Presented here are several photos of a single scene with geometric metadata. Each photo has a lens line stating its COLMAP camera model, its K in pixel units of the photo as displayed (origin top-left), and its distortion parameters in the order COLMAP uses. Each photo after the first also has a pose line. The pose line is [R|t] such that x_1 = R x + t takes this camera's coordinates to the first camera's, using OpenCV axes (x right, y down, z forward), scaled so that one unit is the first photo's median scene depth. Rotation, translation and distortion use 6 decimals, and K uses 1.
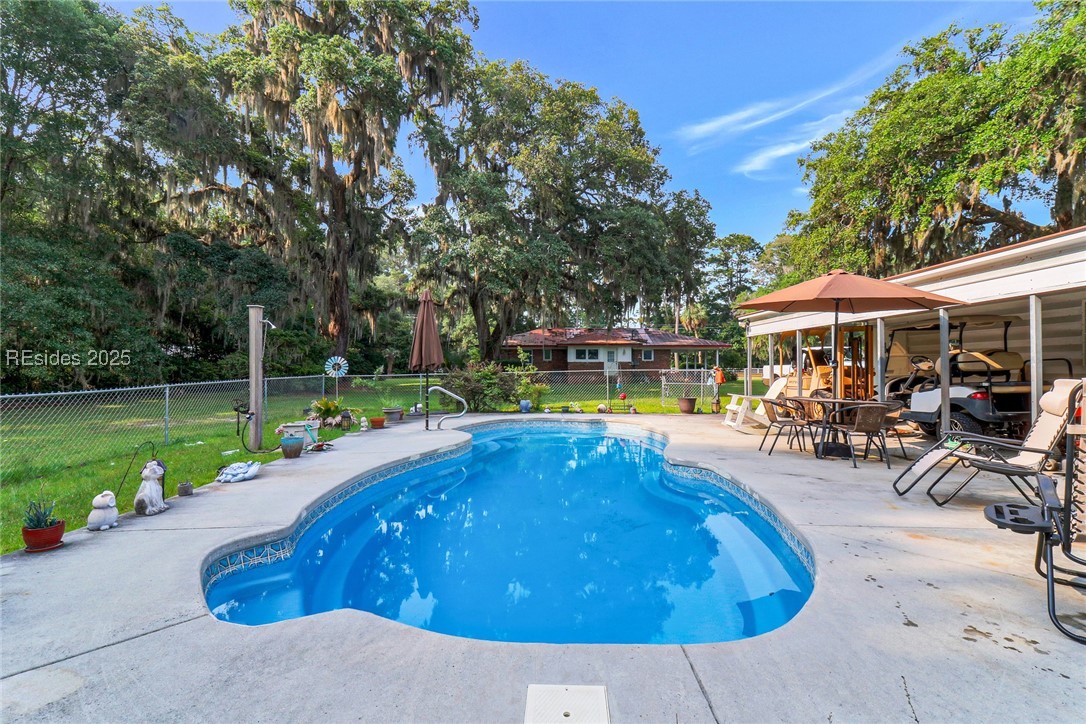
lens RADIAL K [[506.3, 0, 541.8], [0, 506.3, 362.1], [0, 0, 1]] dist [-0.002129, 0.001010]
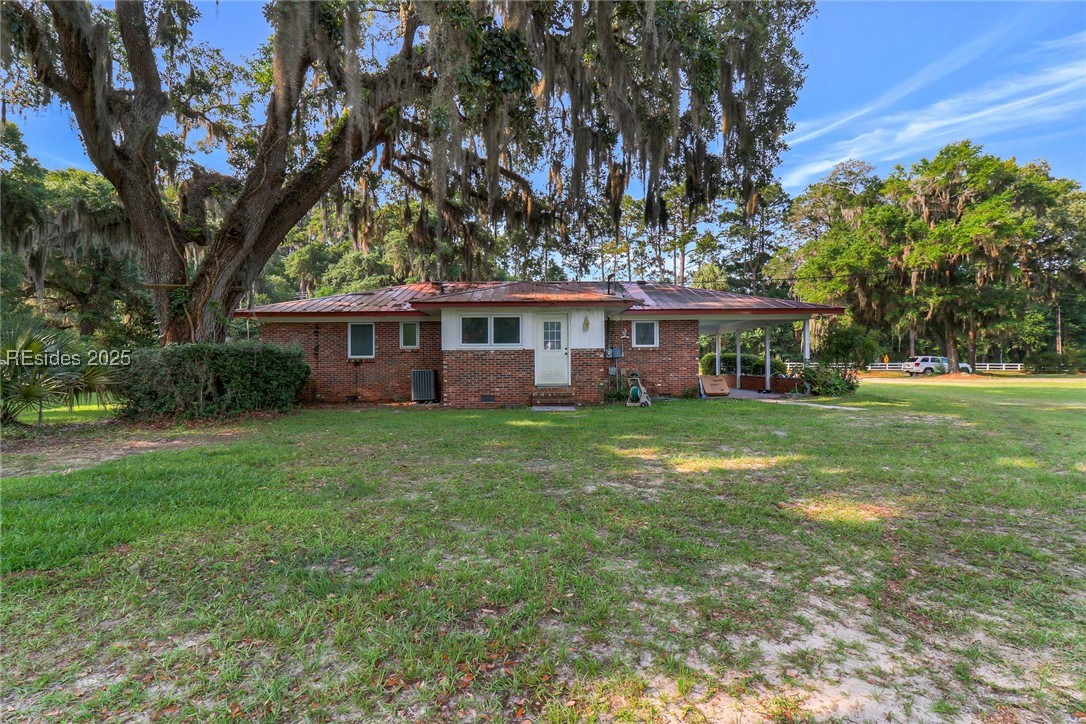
lens RADIAL K [[538.1, 0, 542.7], [0, 538.1, 362.8], [0, 0, 1]] dist [-0.006121, -0.002223]
pose [[0.999518, -0.005218, 0.030608, 0.116088], [0.004882, 0.999927, 0.011043, 0.005171], [-0.030663, -0.010888, 0.999470, 0.584404]]
